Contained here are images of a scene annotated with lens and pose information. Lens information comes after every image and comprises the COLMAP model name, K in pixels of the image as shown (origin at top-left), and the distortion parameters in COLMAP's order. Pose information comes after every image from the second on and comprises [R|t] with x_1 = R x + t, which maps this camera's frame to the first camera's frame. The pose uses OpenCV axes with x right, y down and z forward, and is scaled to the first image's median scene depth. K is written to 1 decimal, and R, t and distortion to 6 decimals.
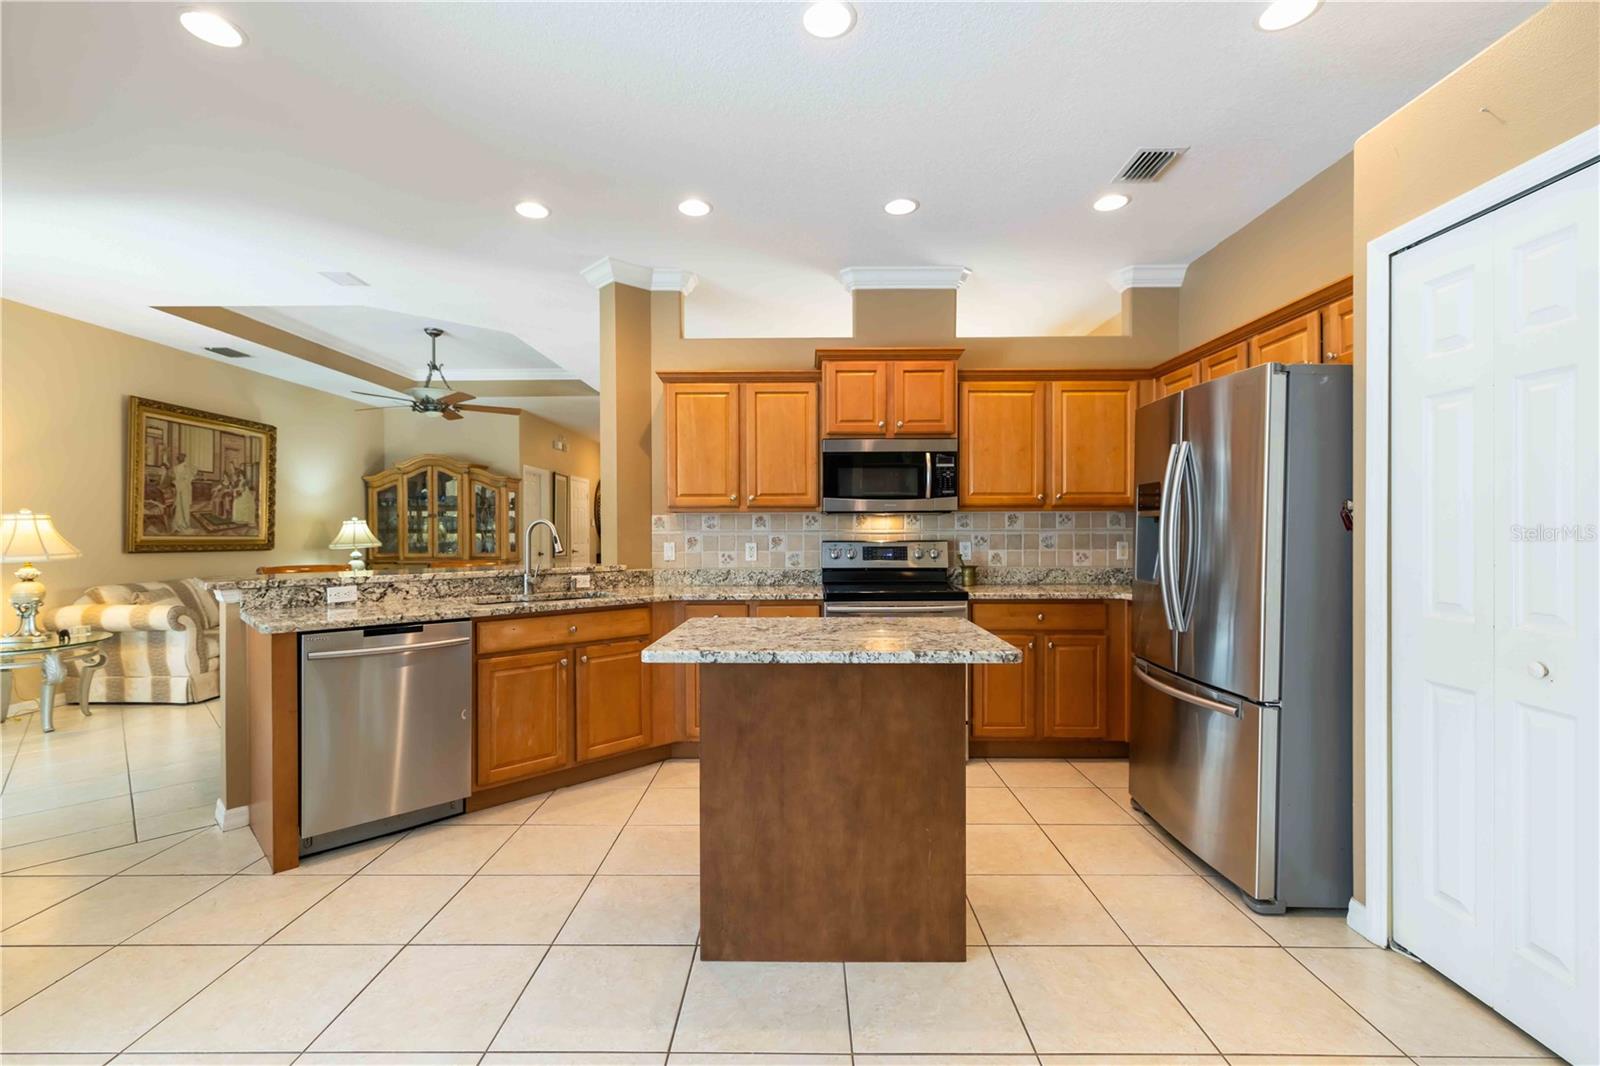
lens RADIAL K [[692.0, 0, 790.0], [0, 692.0, 529.3], [0, 0, 1]] dist [-0.002294, -0.000041]
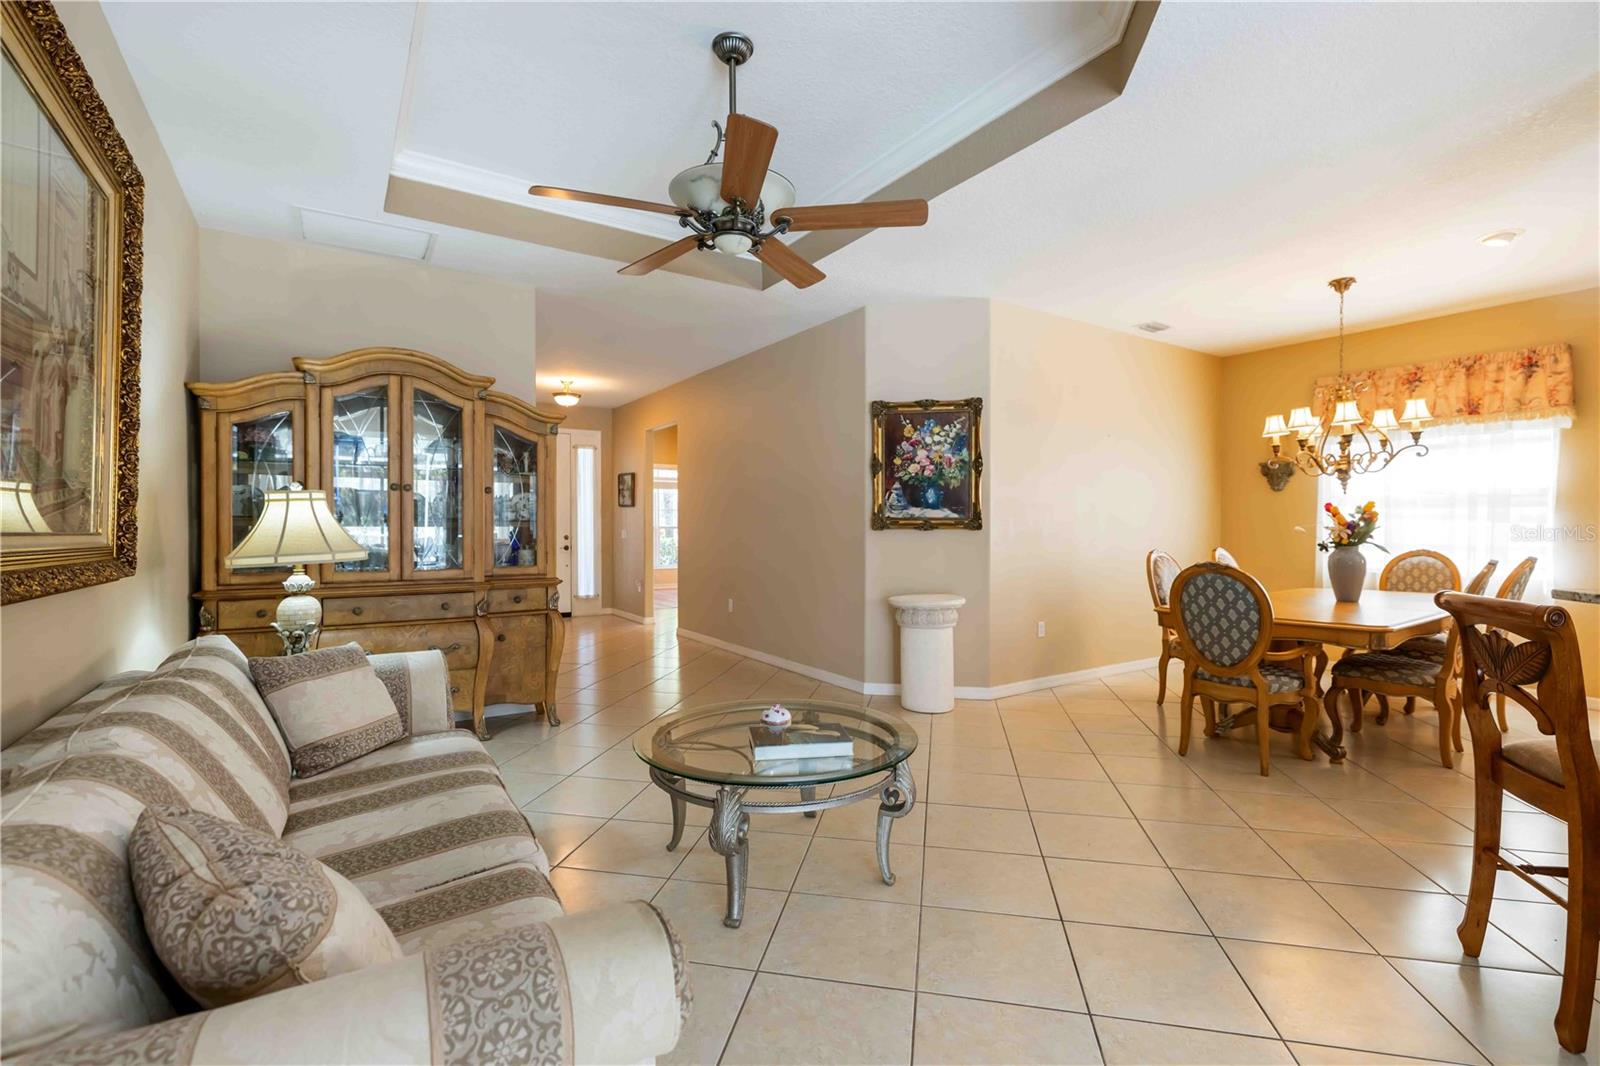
lens RADIAL K [[709.4, 0, 799.6], [0, 709.4, 530.8], [0, 0, 1]] dist [0.001099, 0.000714]
pose [[0.820428, -0.002766, 0.571743, -1.146104], [-0.000504, 0.999984, 0.005560, 0.011265], [-0.571750, -0.004849, 0.820414, 0.956436]]
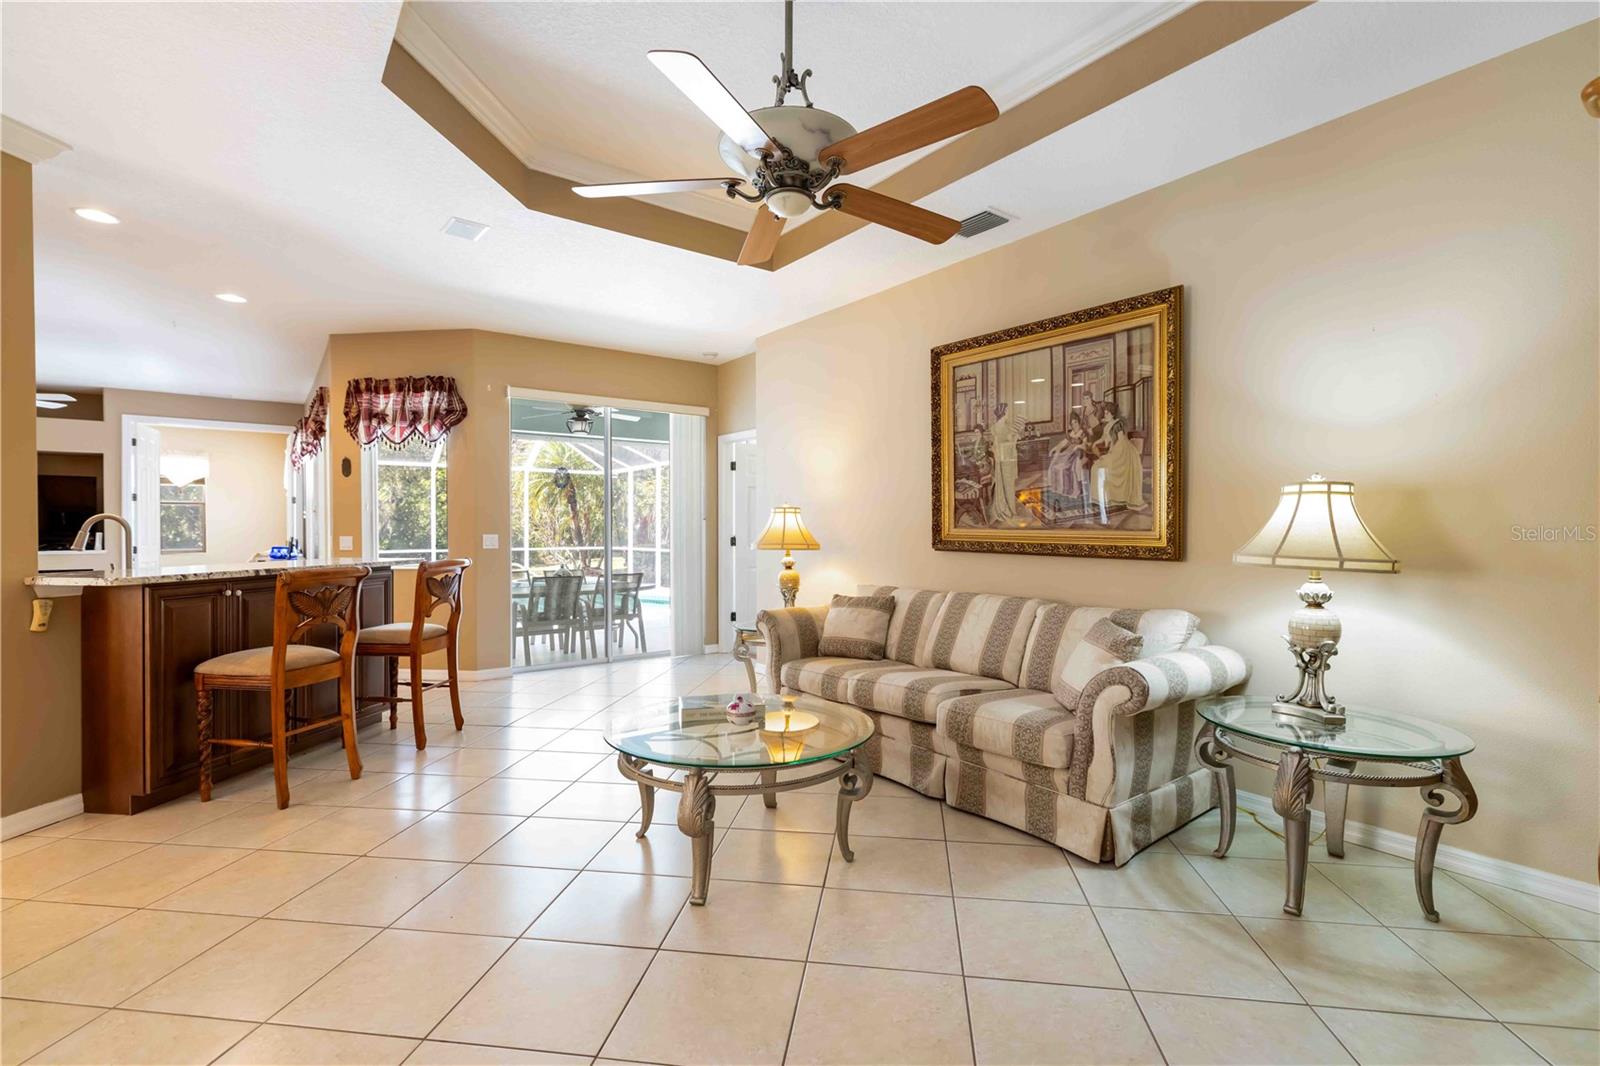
lens RADIAL K [[716.1, 0, 801.5], [0, 716.1, 522.5], [0, 0, 1]] dist [0.000489, 0.000435]
pose [[-0.792341, -0.002186, -0.610075, -0.456881], [0.002035, 0.999979, -0.006227, 0.010594], [0.610075, -0.006176, -0.792320, 2.043686]]
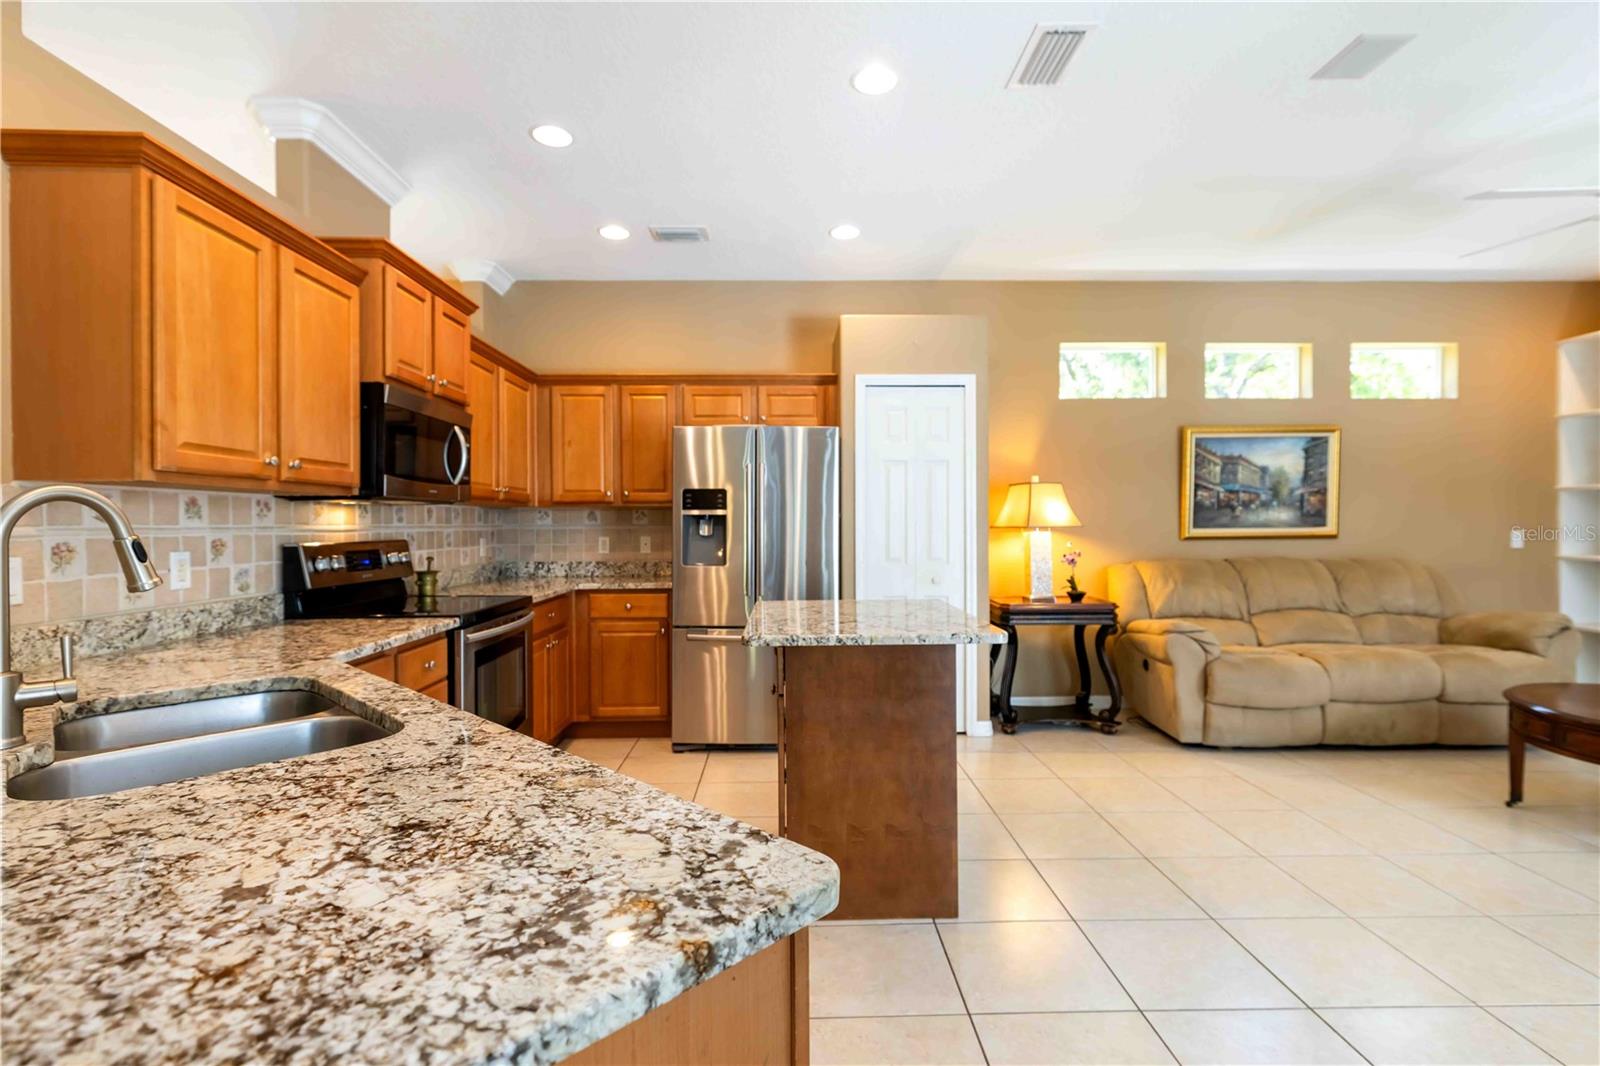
lens RADIAL K [[749.6, 0, 800.8], [0, 749.6, 523.9], [0, 0, 1]] dist [-0.000619, -0.000085]
pose [[-0.034357, 0.001867, 0.999408, -0.604527], [0.001710, 0.999997, -0.001809, 0.001626], [-0.999408, 0.001647, -0.034360, 0.590423]]
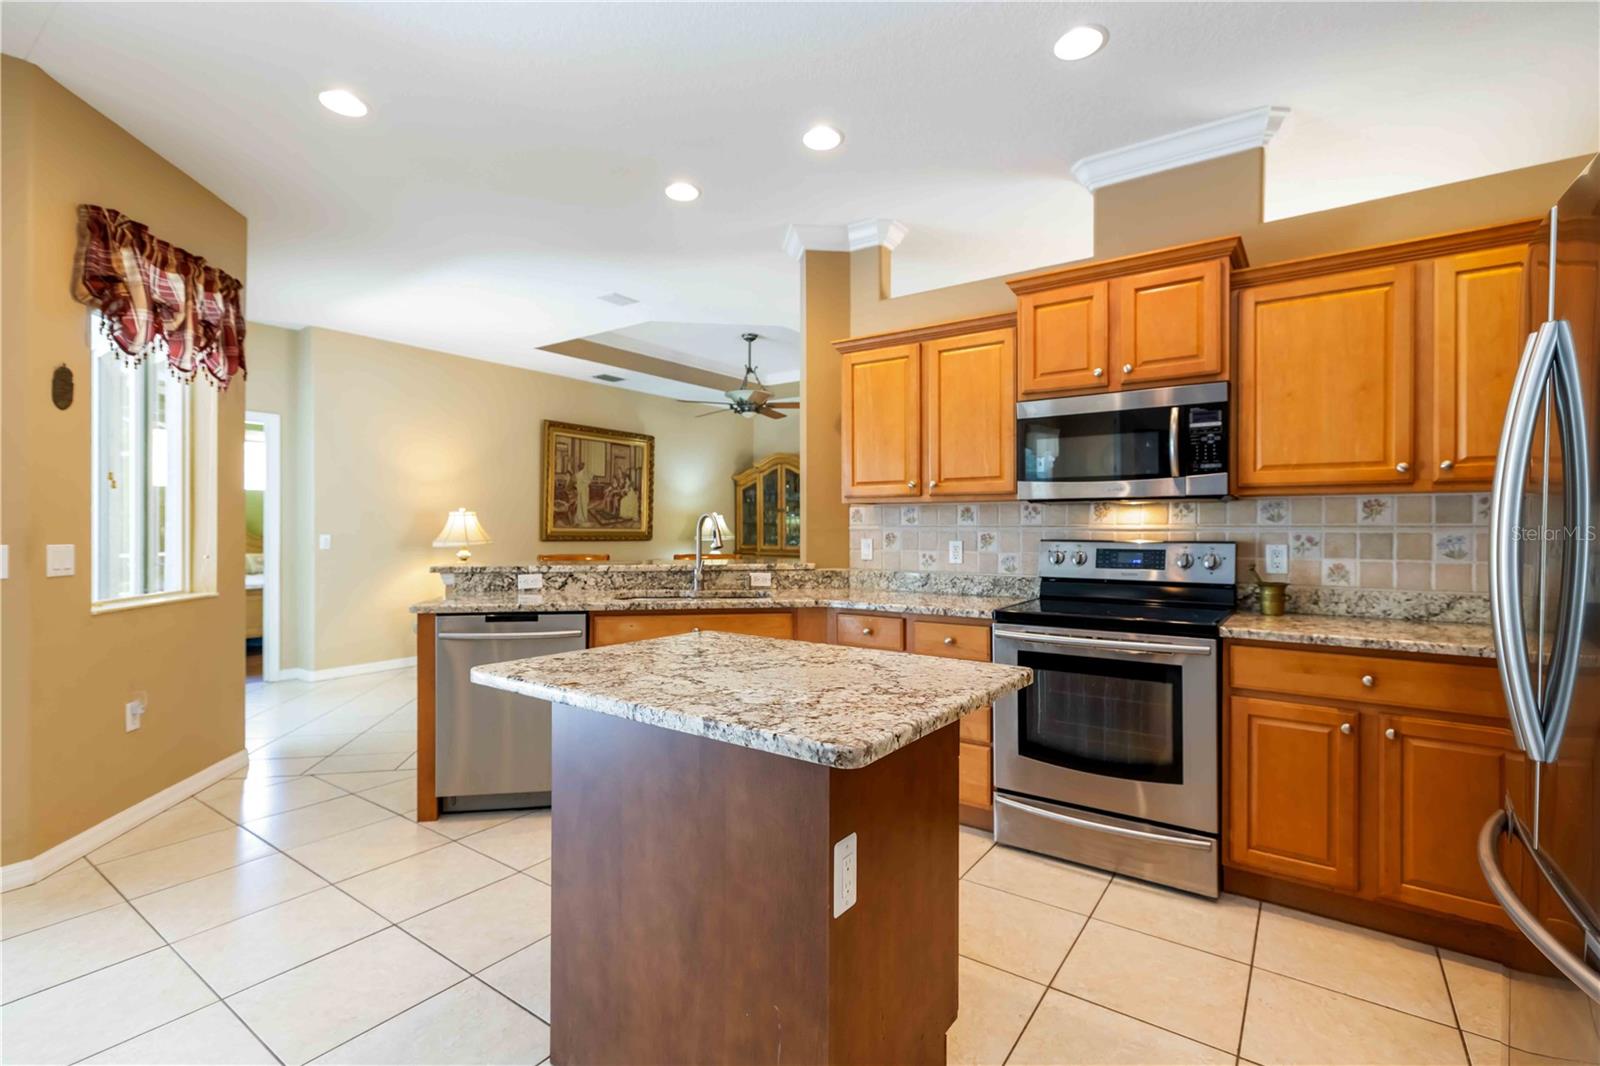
lens RADIAL K [[716.1, 0, 801.5], [0, 716.1, 522.5], [0, 0, 1]] dist [0.000489, 0.000435]
pose [[0.823841, 0.000972, -0.566821, 0.268869], [-0.001828, 0.999998, -0.000943, -0.000283], [0.566819, 0.001813, 0.823841, 0.222162]]
